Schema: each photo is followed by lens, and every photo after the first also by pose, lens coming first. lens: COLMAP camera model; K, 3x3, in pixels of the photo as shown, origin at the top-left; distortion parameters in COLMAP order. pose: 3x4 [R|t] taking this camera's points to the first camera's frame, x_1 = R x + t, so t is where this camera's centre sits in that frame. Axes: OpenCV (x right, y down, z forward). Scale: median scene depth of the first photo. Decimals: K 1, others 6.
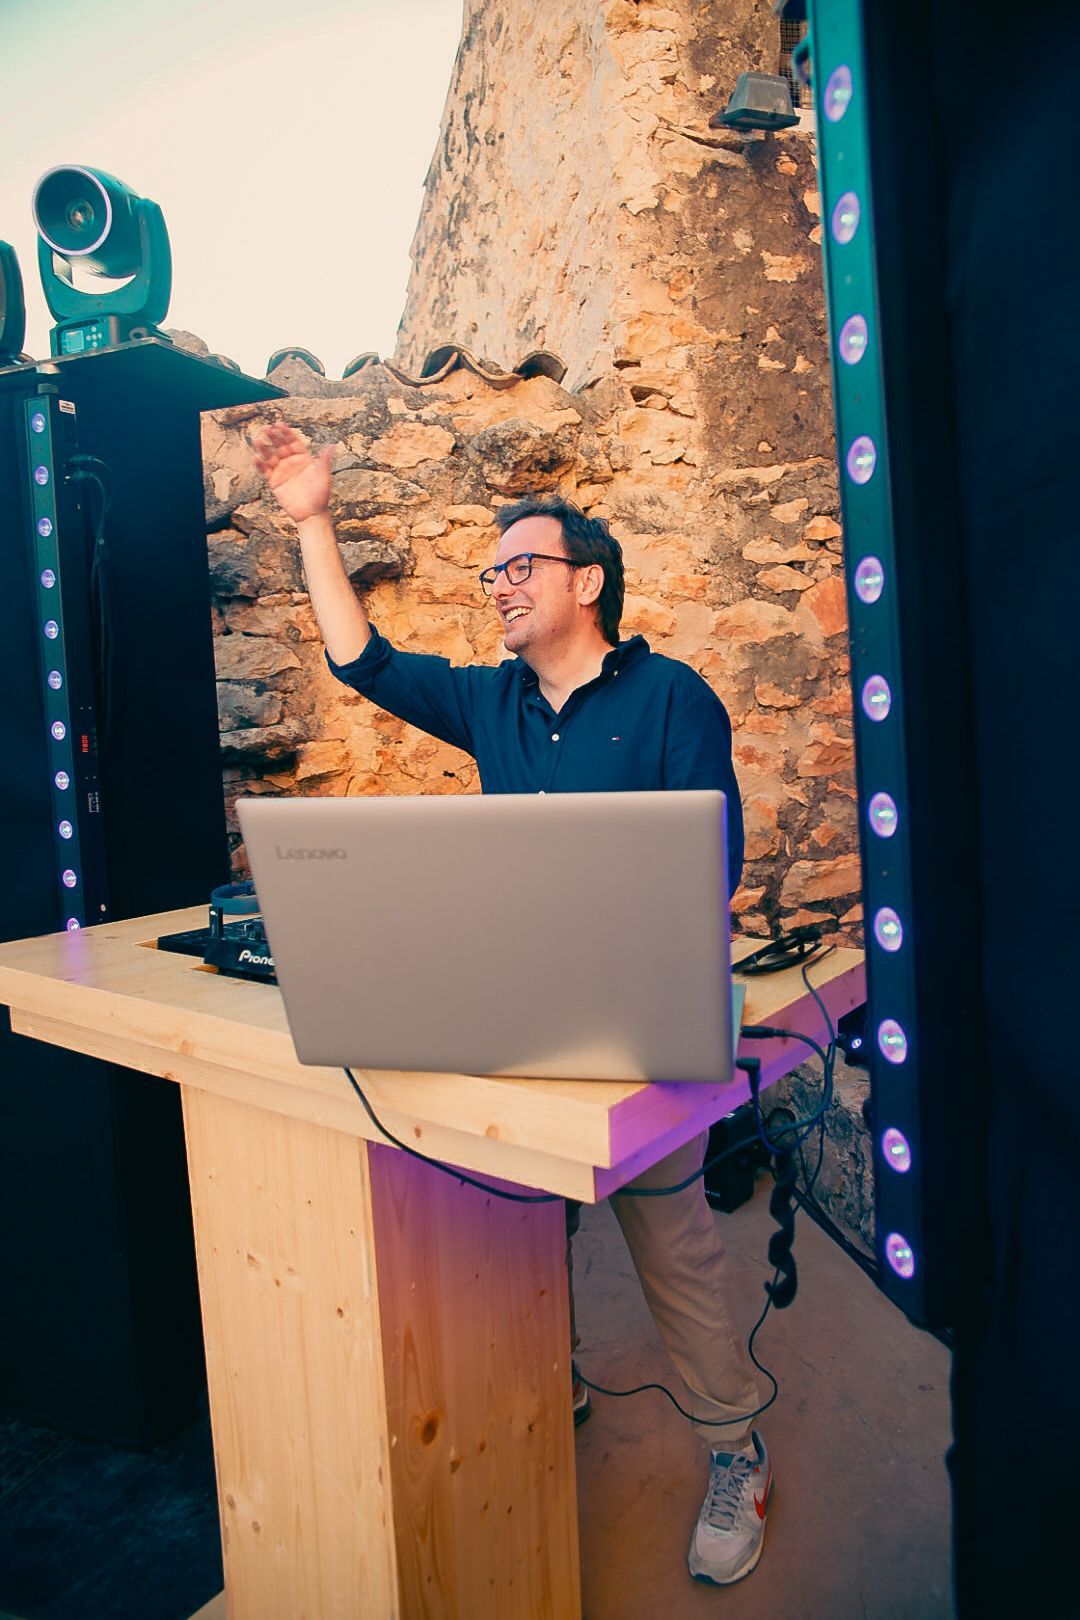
lens RADIAL K [[1115.1, 0, 545.4], [0, 1115.1, 817.4], [0, 0, 1]] dist [-0.106233, 0.095984]
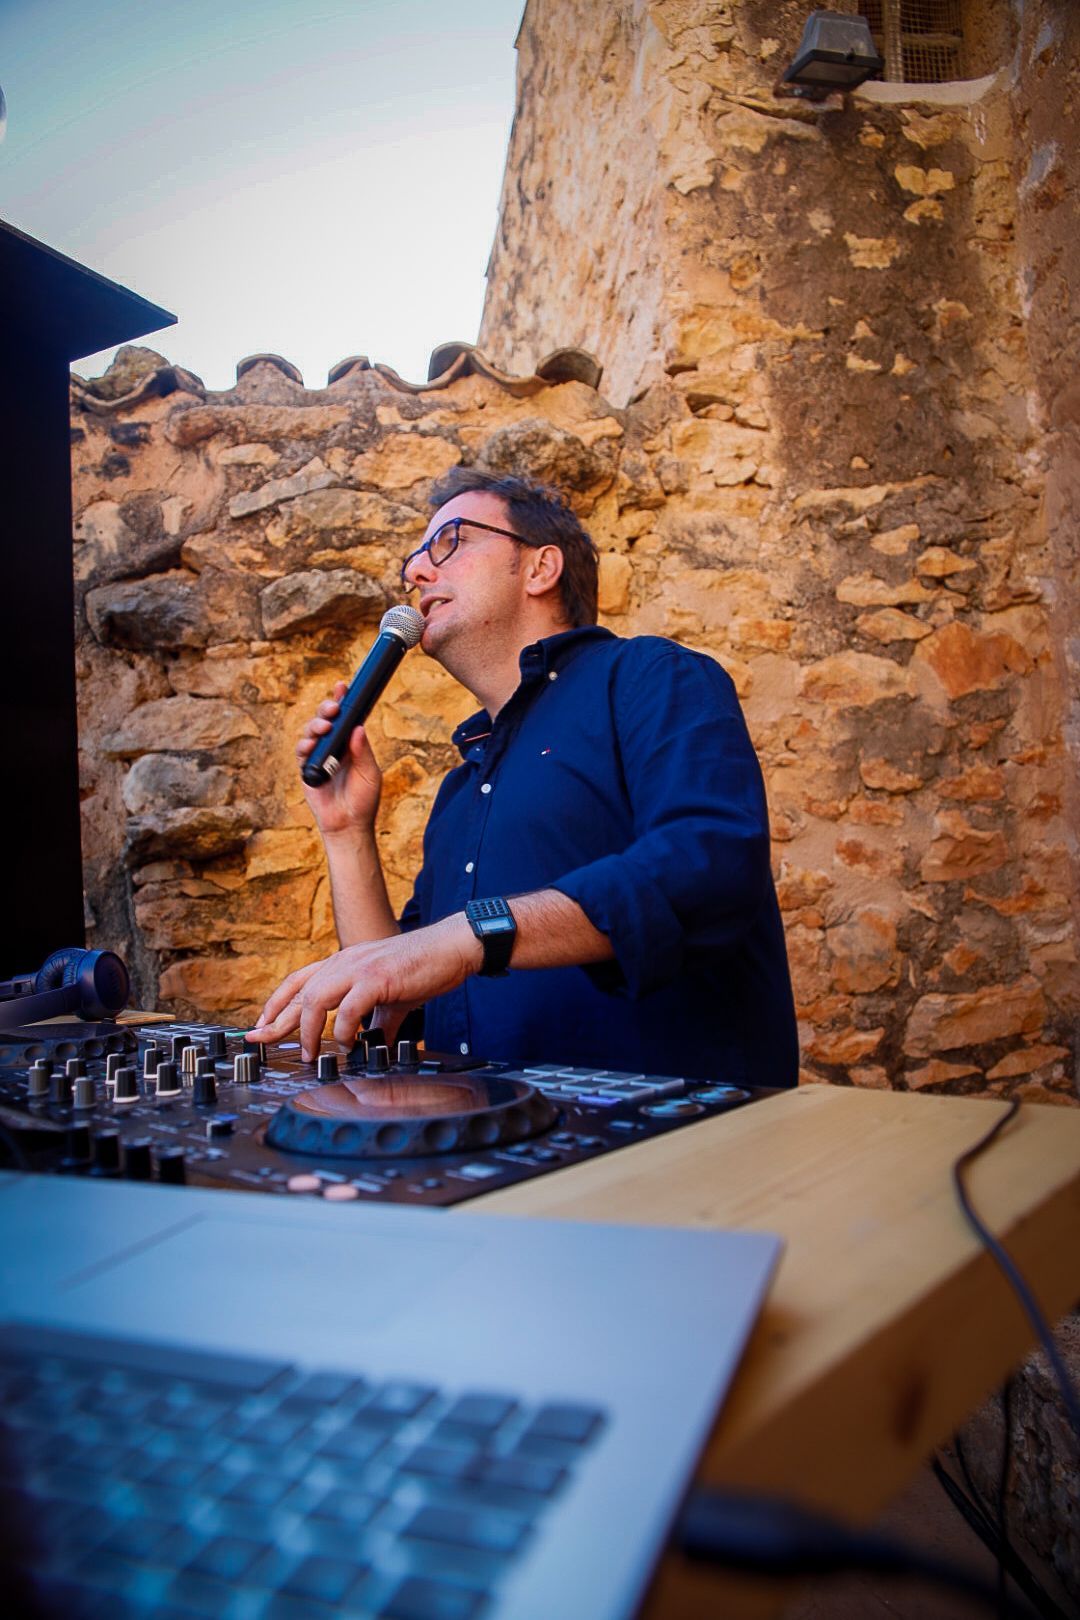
lens RADIAL K [[1108.7, 0, 547.9], [0, 1108.7, 818.6], [0, 0, 1]] dist [-0.110463, 0.094504]
pose [[0.994574, -0.014122, -0.103069, 0.054860], [-0.000856, 0.989598, -0.143855, 0.030519], [0.104028, 0.143163, 0.984217, 0.246560]]
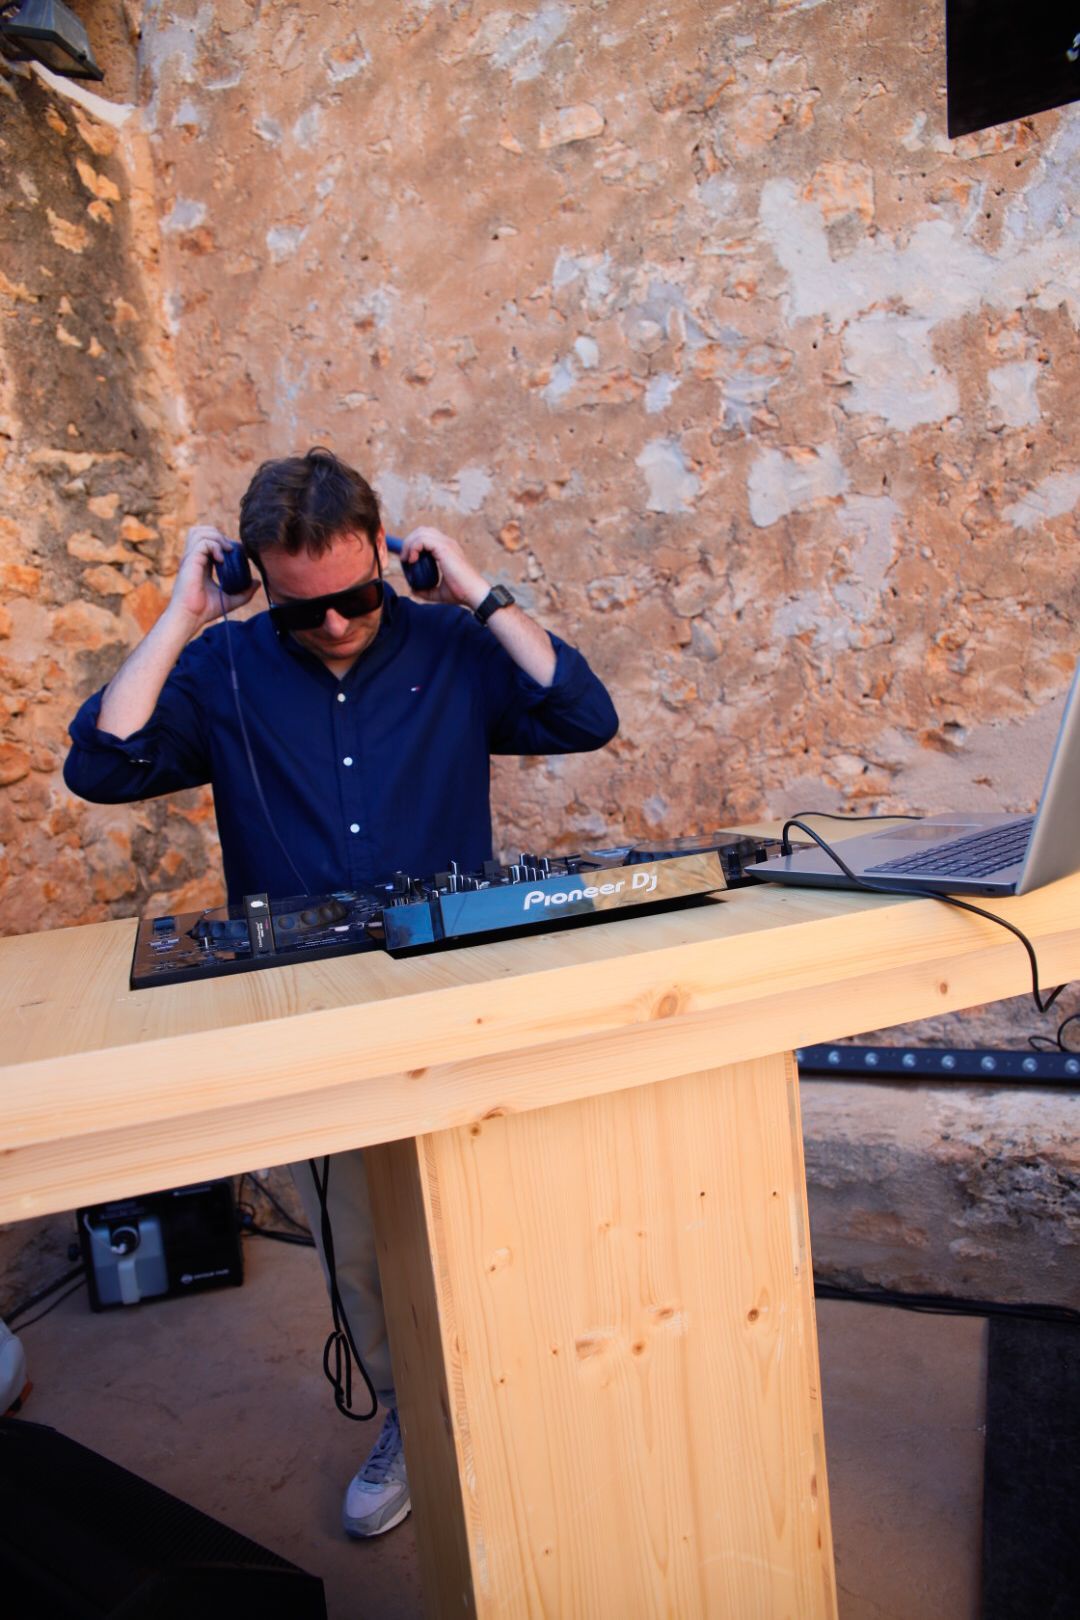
lens RADIAL K [[1108.7, 0, 547.9], [0, 1108.7, 818.6], [0, 0, 1]] dist [-0.110463, 0.094504]
pose [[0.560929, -0.098497, 0.821983, -0.337911], [0.167173, 0.985919, 0.004060, 0.030793], [-0.810809, 0.135136, 0.569497, 0.246954]]
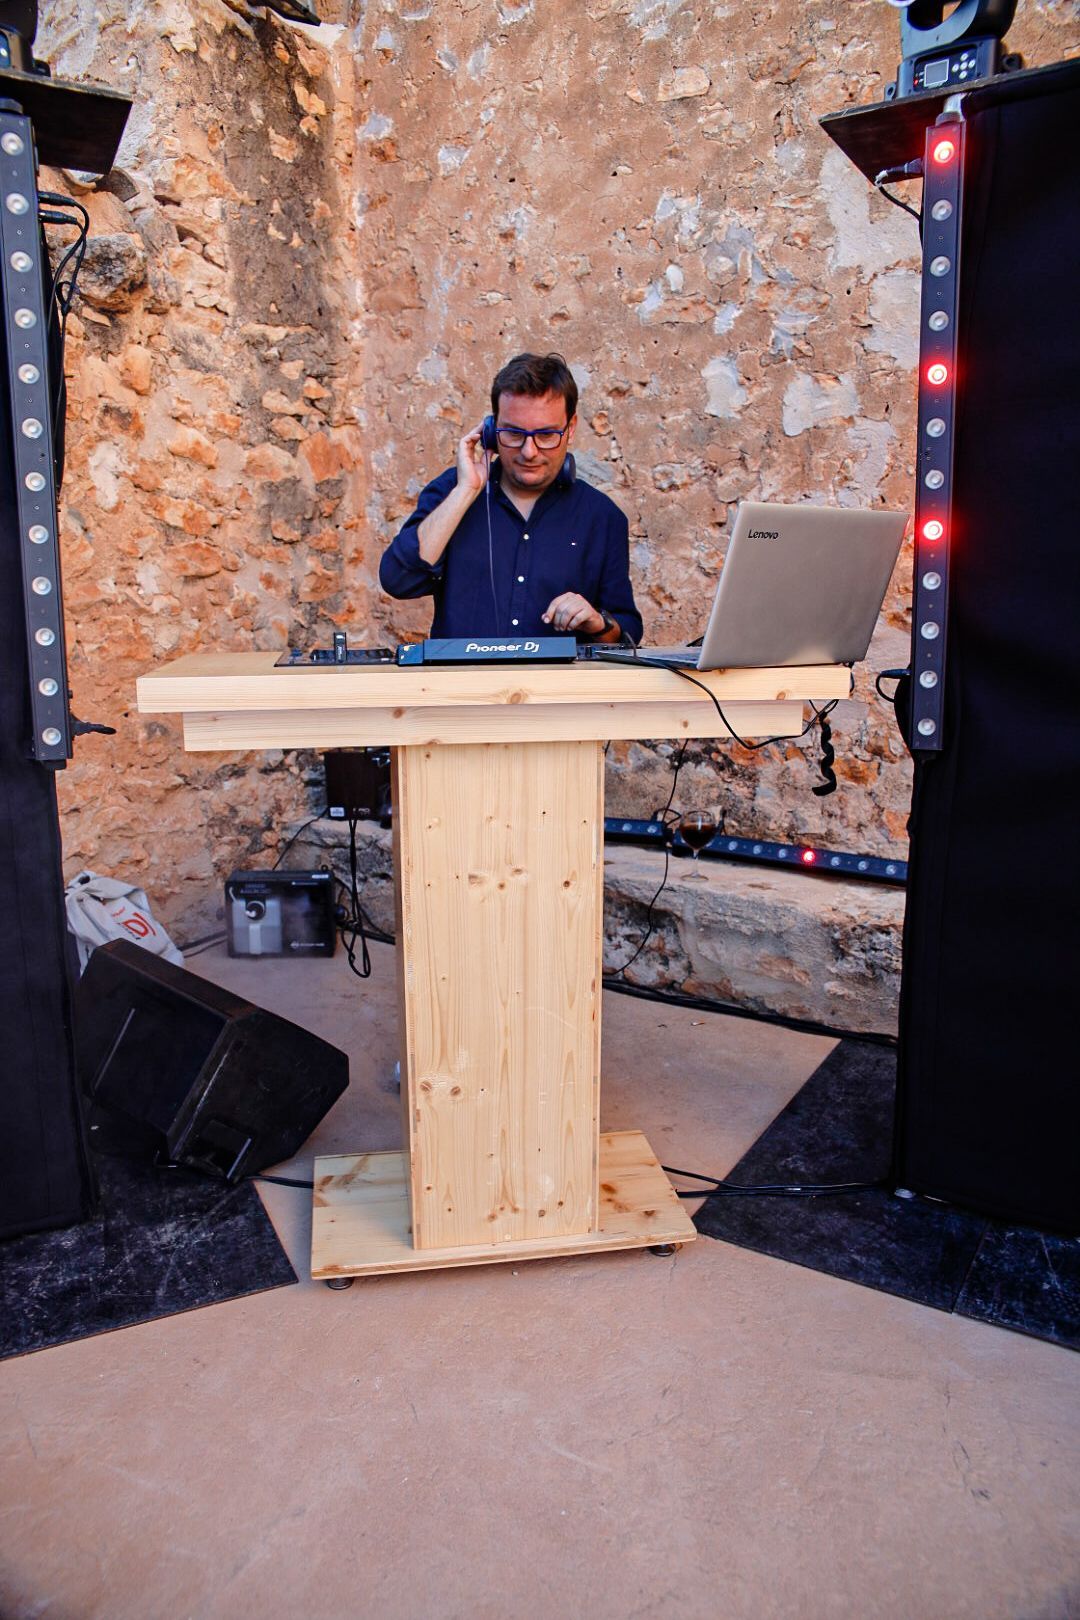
lens RADIAL K [[1118.3, 0, 548.1], [0, 1118.3, 818.3], [0, 0, 1]] dist [-0.108823, 0.095280]
pose [[0.679418, -0.115973, 0.724528, -0.502764], [0.048003, 0.992340, 0.113826, 0.074769], [-0.732179, -0.042556, 0.679781, -0.001588]]
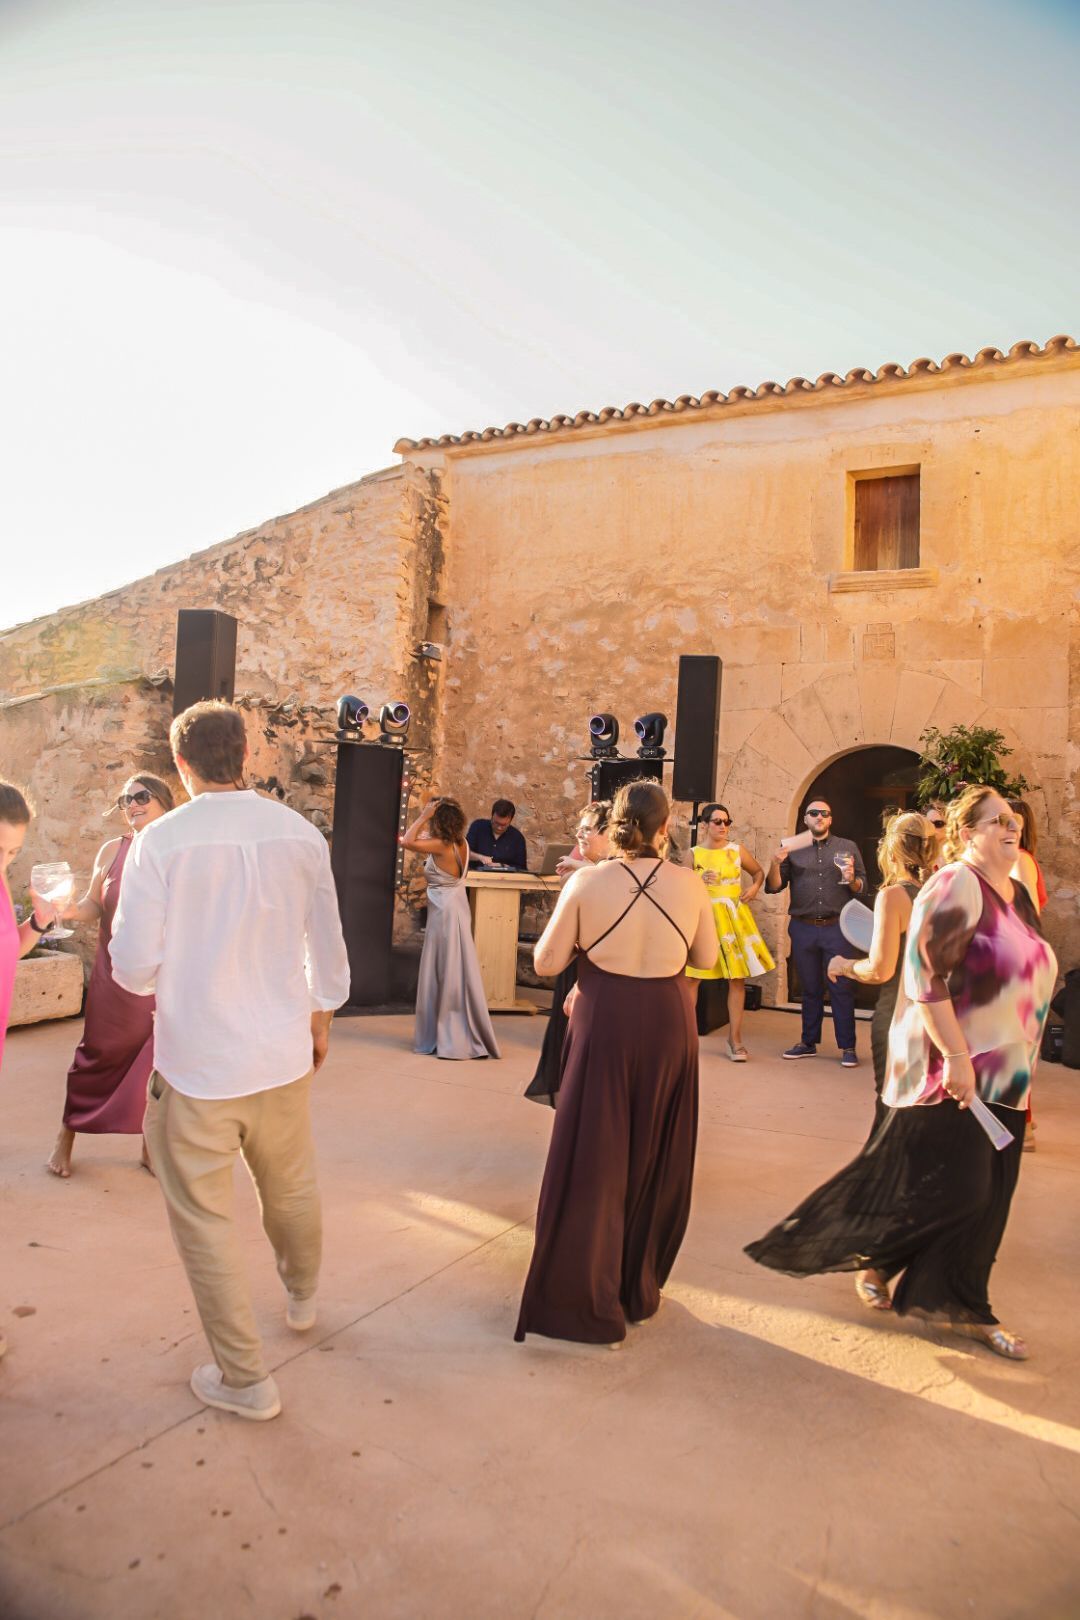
lens RADIAL K [[1108.7, 0, 547.9], [0, 1108.7, 818.6], [0, 0, 1]] dist [-0.110463, 0.094504]
pose [[0.641905, 0.077014, 0.762907, -2.067825], [-0.000684, 0.995000, -0.099868, 0.198746], [-0.766784, 0.063584, 0.638749, -1.395710]]
